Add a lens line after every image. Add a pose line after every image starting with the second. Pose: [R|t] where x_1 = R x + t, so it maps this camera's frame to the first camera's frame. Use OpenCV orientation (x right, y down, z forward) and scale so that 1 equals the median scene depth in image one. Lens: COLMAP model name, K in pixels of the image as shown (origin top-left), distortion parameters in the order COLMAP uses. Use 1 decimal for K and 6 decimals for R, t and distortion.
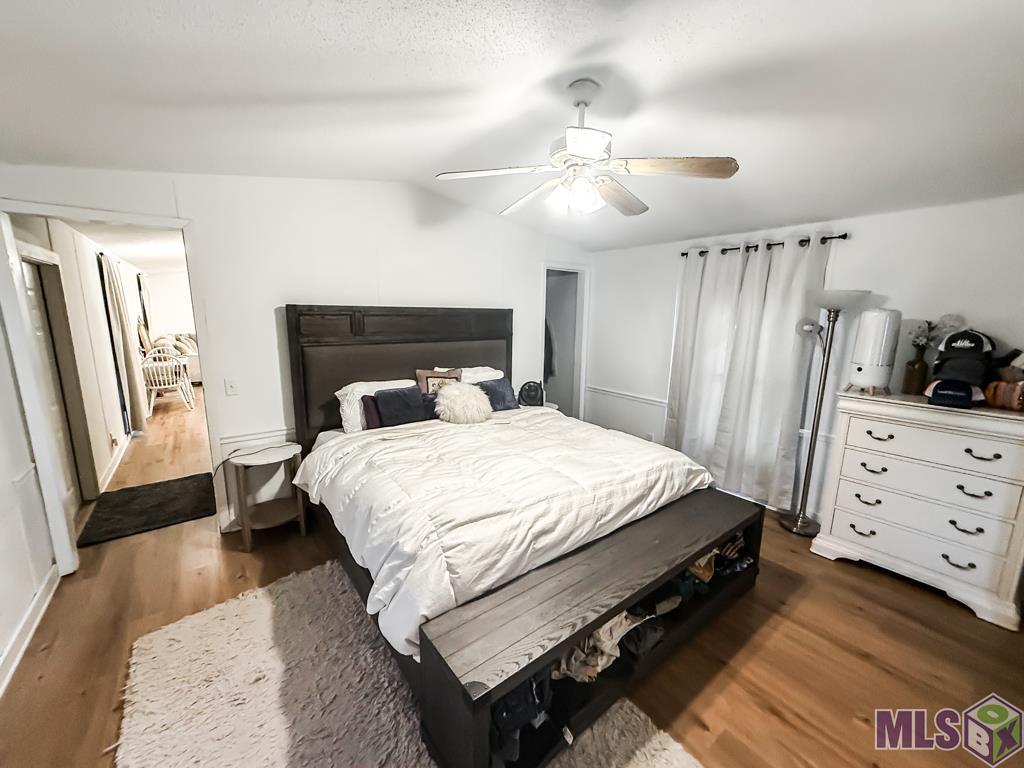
lens RADIAL K [[403.5, 0, 512.0], [0, 403.5, 384.0], [0, 0, 1]] dist [0.000645, -0.000069]
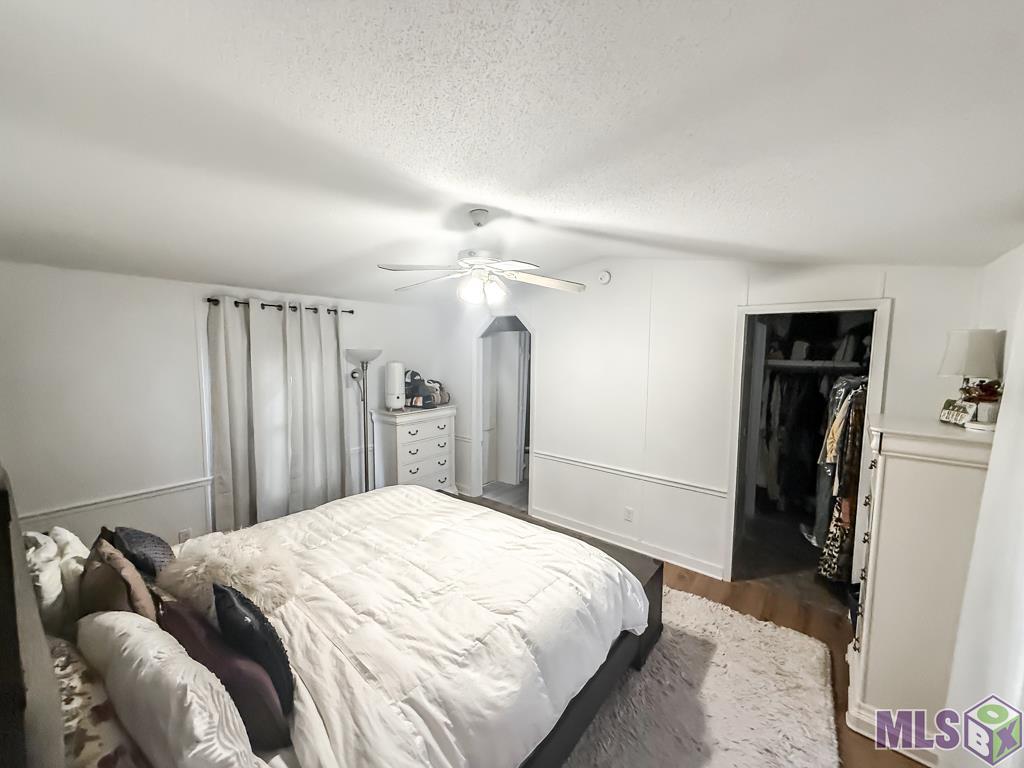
lens RADIAL K [[403.5, 0, 512.0], [0, 403.5, 384.0], [0, 0, 1]] dist [0.000645, -0.000069]
pose [[-0.258926, -0.102979, 0.960392, -0.724168], [0.154816, 0.977021, 0.146501, -0.225089], [-0.953409, 0.186617, -0.237034, 0.807287]]
